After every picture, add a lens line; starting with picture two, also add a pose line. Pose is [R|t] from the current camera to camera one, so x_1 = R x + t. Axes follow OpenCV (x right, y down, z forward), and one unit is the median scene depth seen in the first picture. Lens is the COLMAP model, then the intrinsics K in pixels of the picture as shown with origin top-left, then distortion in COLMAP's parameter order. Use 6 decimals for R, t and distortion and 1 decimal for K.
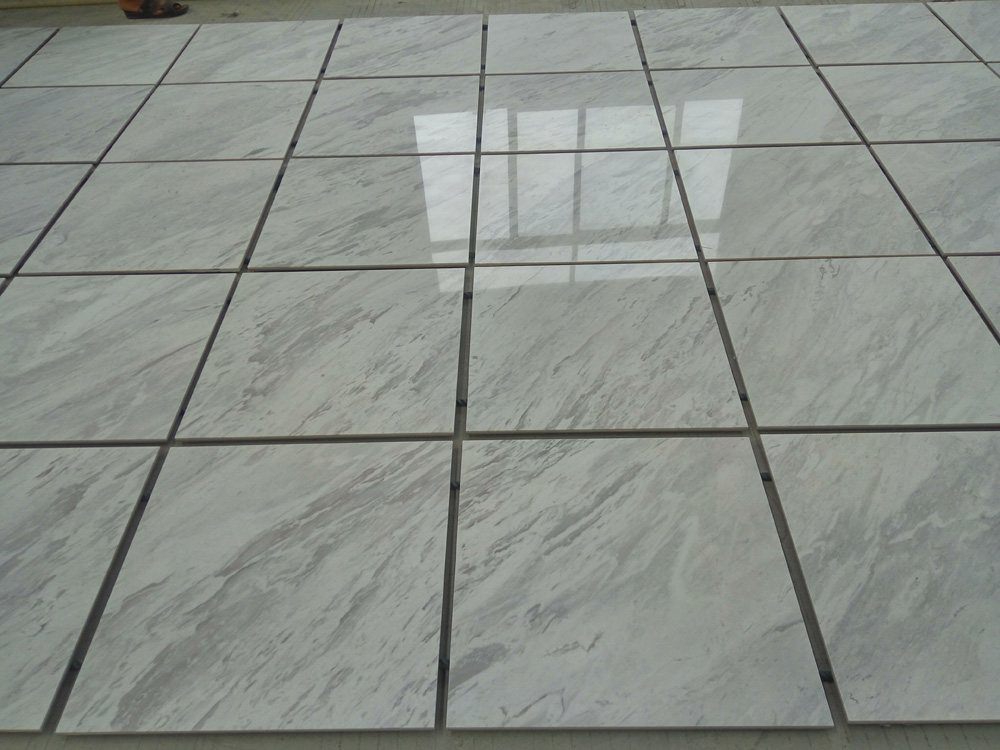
lens RADIAL K [[761.5, 0, 500.0], [0, 761.5, 375.0], [0, 0, 1]] dist [0.064261, -0.073996]
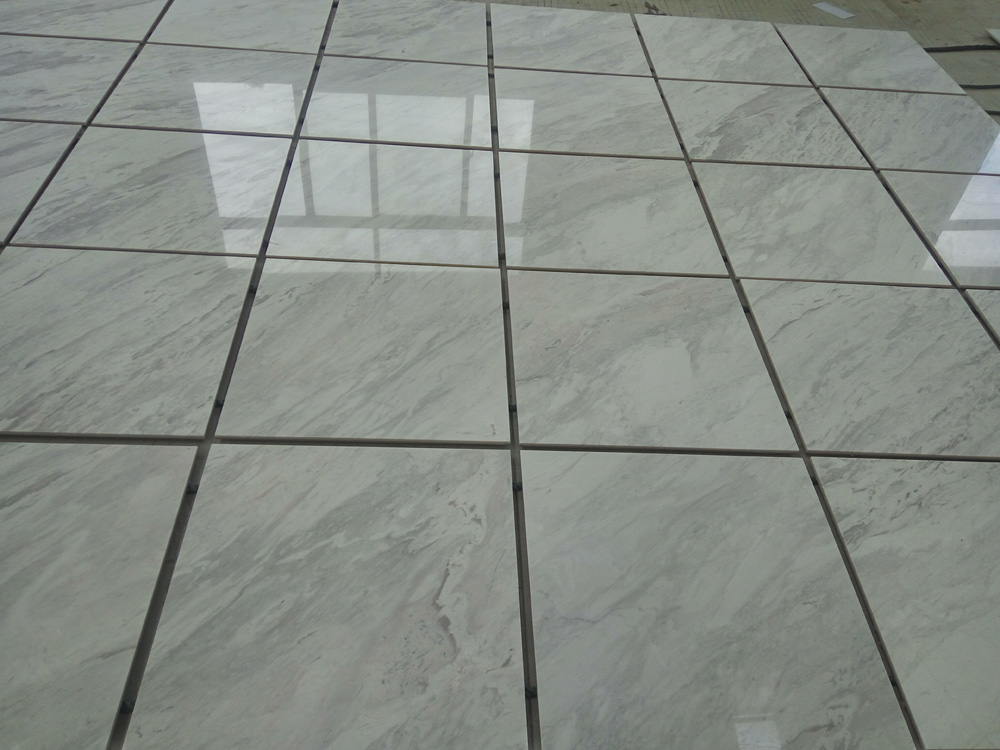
lens RADIAL K [[761.5, 0, 500.0], [0, 761.5, 375.0], [0, 0, 1]] dist [0.064261, -0.073996]
pose [[0.993455, 0.046828, 0.104188, 0.591705], [-0.048766, 0.998680, 0.016132, -0.040410], [-0.103295, -0.021108, 0.994427, 0.020454]]
